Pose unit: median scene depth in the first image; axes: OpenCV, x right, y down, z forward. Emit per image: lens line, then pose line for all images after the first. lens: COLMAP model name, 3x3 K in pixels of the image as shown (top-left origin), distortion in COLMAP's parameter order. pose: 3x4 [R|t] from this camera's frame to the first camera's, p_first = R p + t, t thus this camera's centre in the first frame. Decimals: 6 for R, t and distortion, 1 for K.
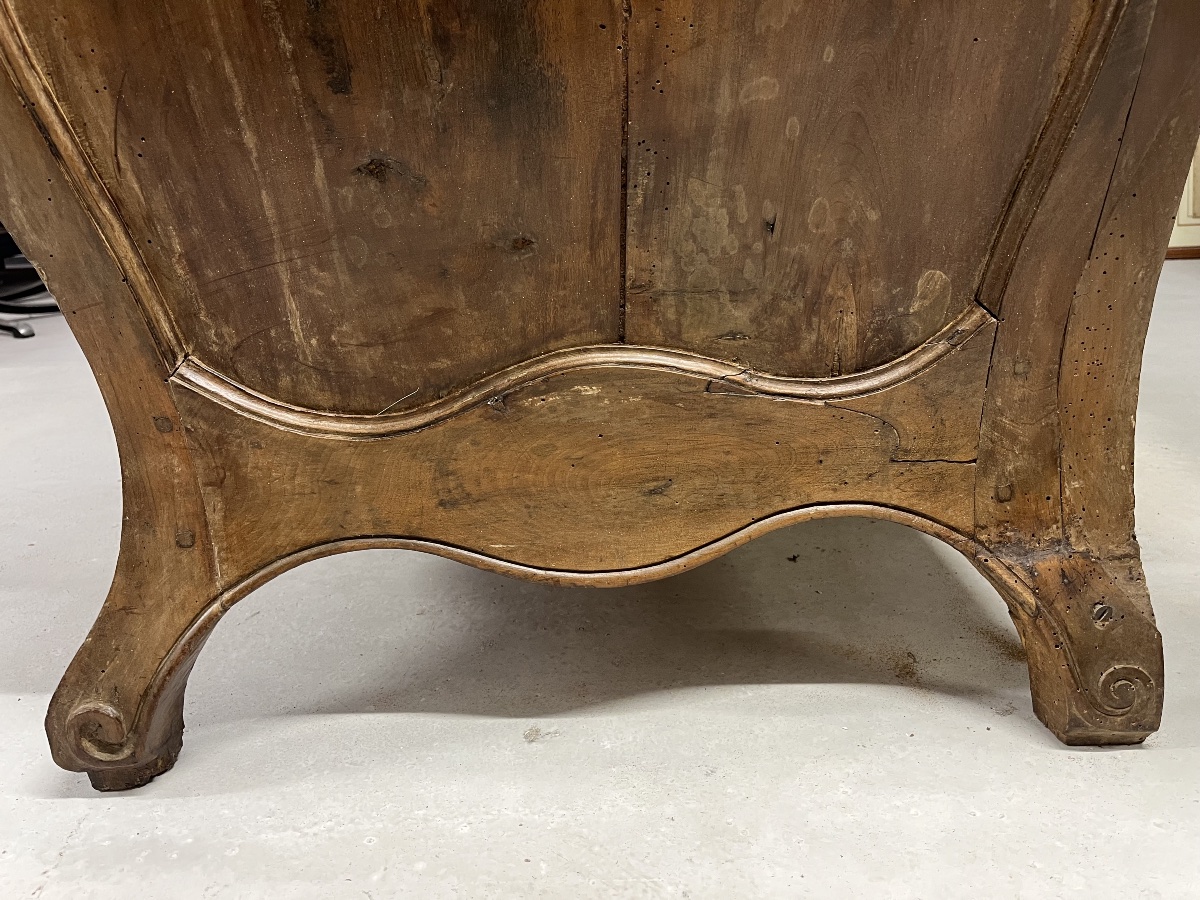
lens RADIAL K [[913.8, 0, 585.7], [0, 913.8, 456.7], [0, 0, 1]] dist [0.048923, -0.063097]
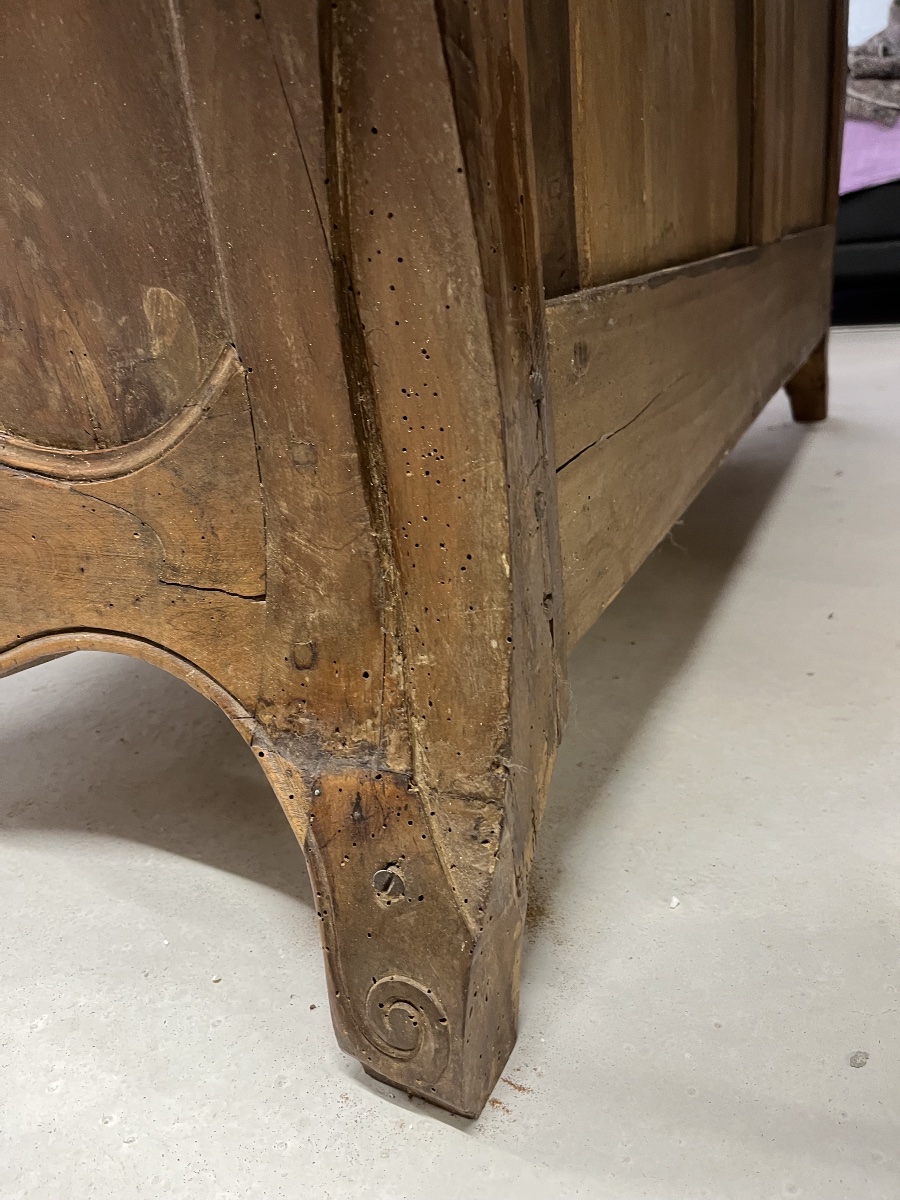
lens RADIAL K [[913.8, 0, 446.7], [0, 913.8, 594.7], [0, 0, 1]] dist [0.048923, -0.063097]
pose [[0.885166, 0.129510, -0.446887, 0.840051], [-0.102239, 0.991145, 0.084729, -0.065755], [0.453903, -0.029310, 0.890569, 0.507877]]
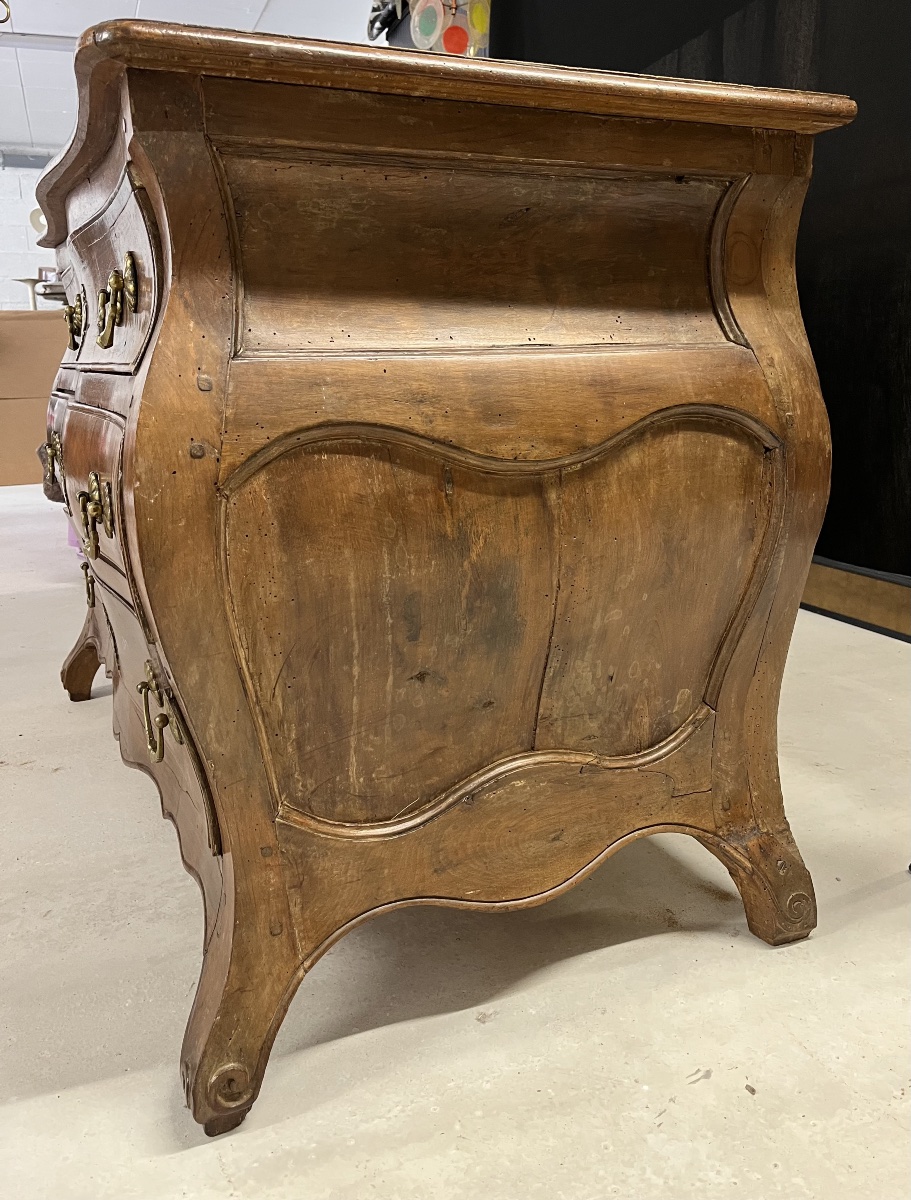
lens RADIAL K [[994.7, 0, 484.1], [0, 994.7, 568.5], [0, 0, 1]] dist [0.021864, -0.022174]
pose [[0.908159, -0.058004, 0.414588, -0.752407], [0.116509, 0.986247, -0.117229, -0.245299], [-0.402087, 0.154766, 0.902427, -0.622763]]
